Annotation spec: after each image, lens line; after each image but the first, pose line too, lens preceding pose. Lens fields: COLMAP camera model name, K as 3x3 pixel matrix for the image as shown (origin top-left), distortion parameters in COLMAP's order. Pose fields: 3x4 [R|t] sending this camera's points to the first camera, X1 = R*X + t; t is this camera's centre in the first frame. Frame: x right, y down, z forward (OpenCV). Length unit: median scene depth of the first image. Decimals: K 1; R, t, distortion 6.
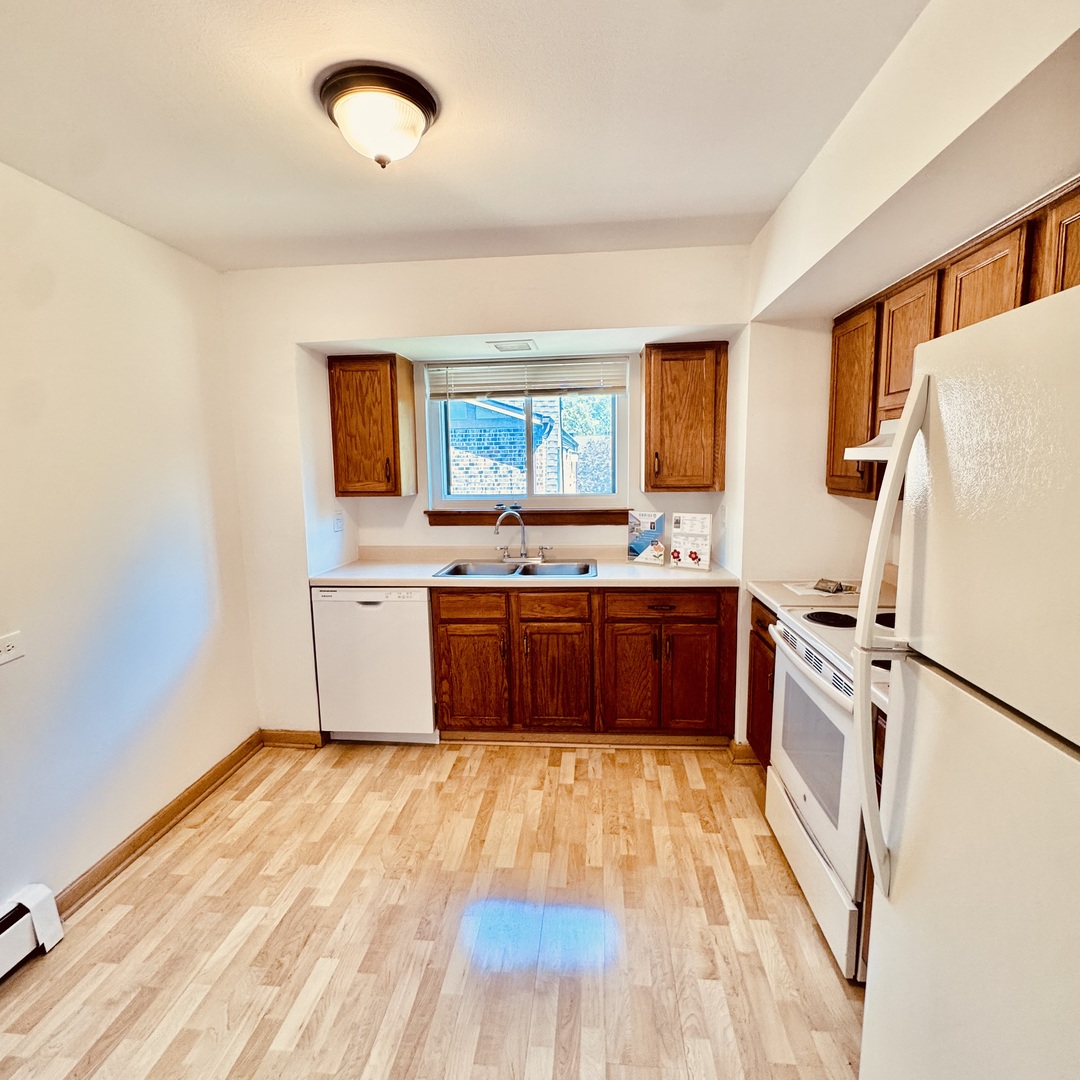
lens RADIAL K [[577.1, 0, 540.0], [0, 577.1, 540.0], [0, 0, 1]] dist [-0.000543, -0.001508]
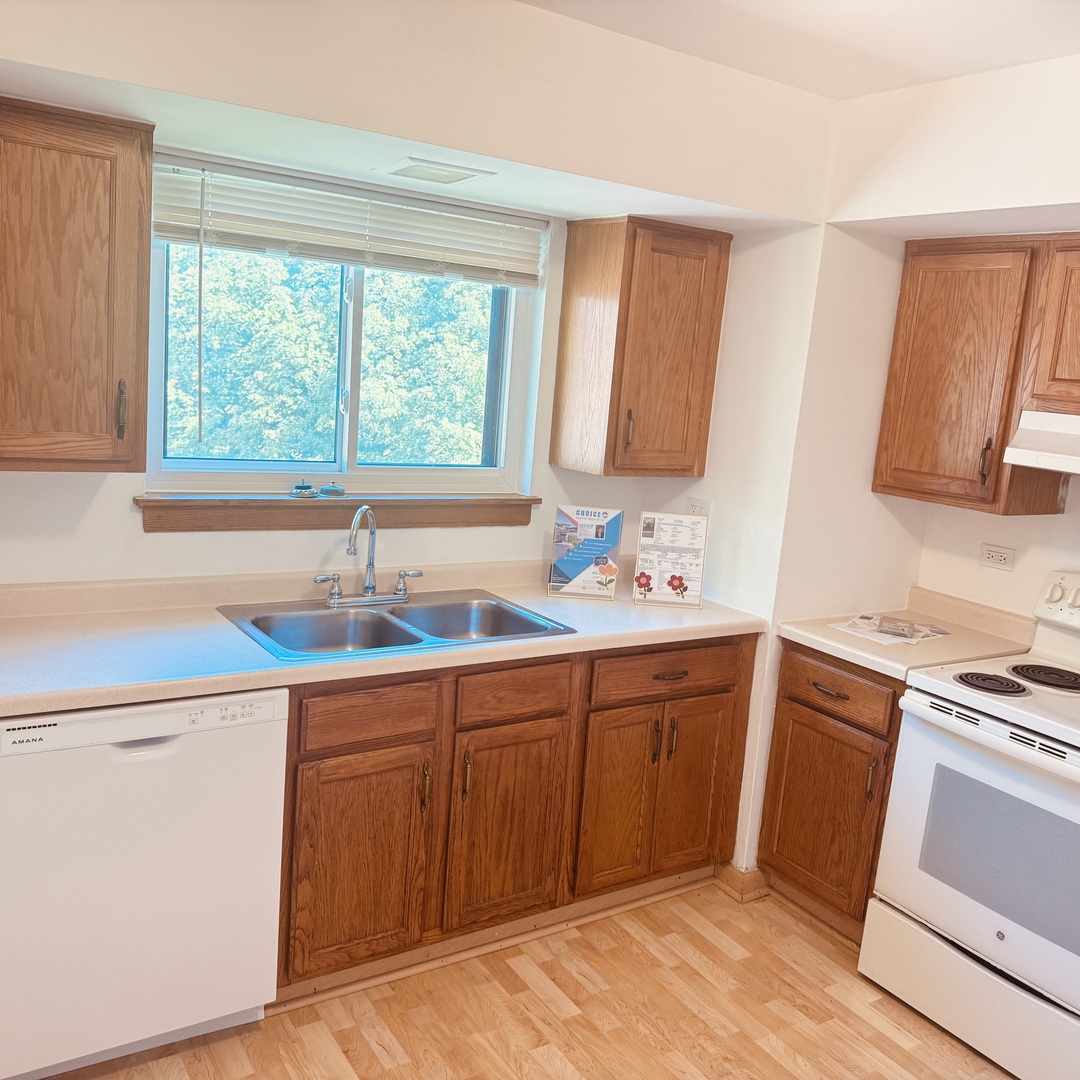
lens RADIAL K [[1009.6, 0, 543.9], [0, 1009.6, 546.6], [0, 0, 1]] dist [0.160794, -0.316552]
pose [[0.776569, -0.031316, 0.629253, -0.523898], [-0.011116, 0.997927, 0.063382, -0.078258], [-0.629934, -0.056215, 0.774612, 0.255946]]
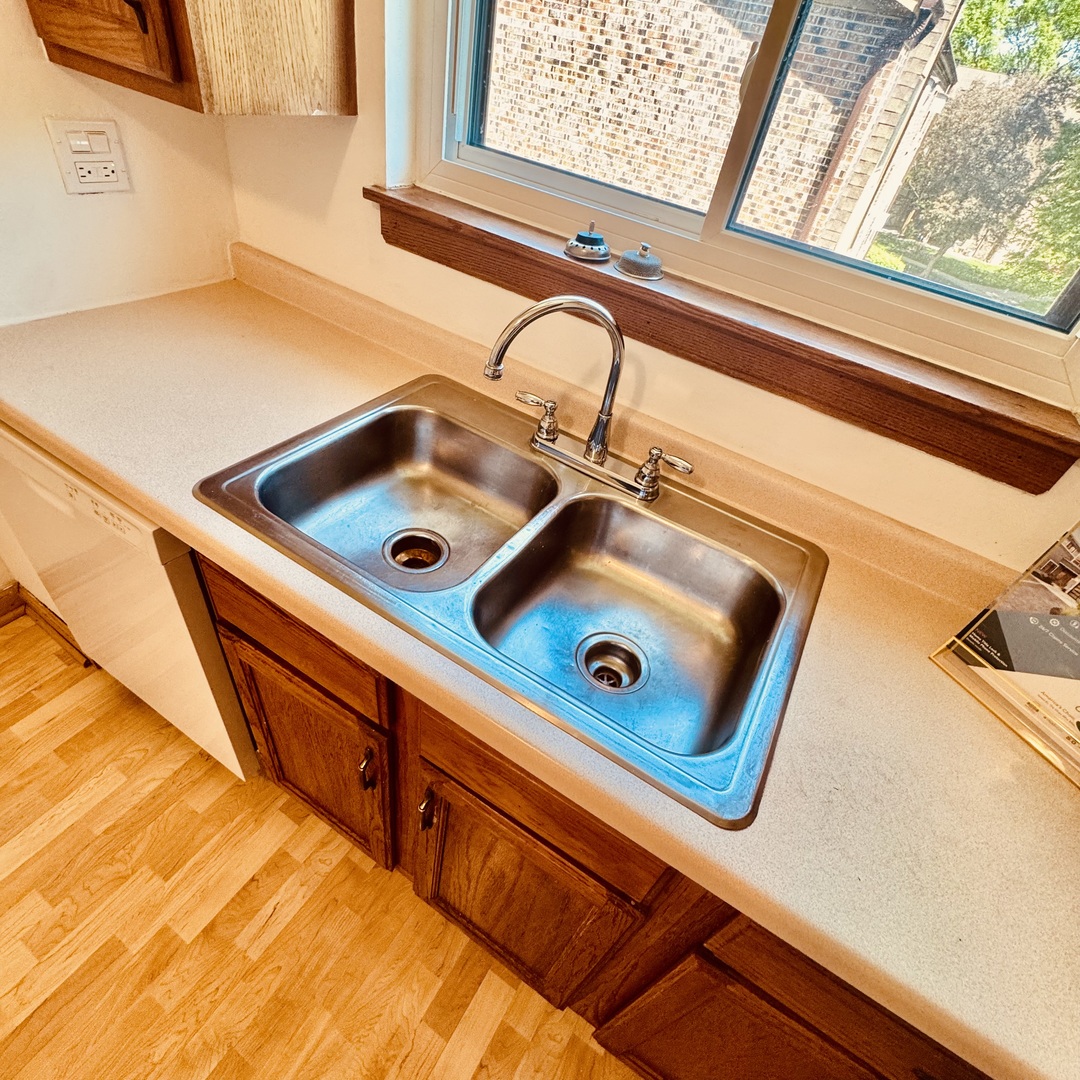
lens RADIAL K [[577.1, 0, 540.0], [0, 577.1, 540.0], [0, 0, 1]] dist [-0.000543, -0.001508]
pose [[0.886343, 0.409788, -0.215570, 0.033871], [-0.231860, 0.795788, 0.559431, -0.111611], [0.400796, -0.445865, 0.800354, 0.822441]]
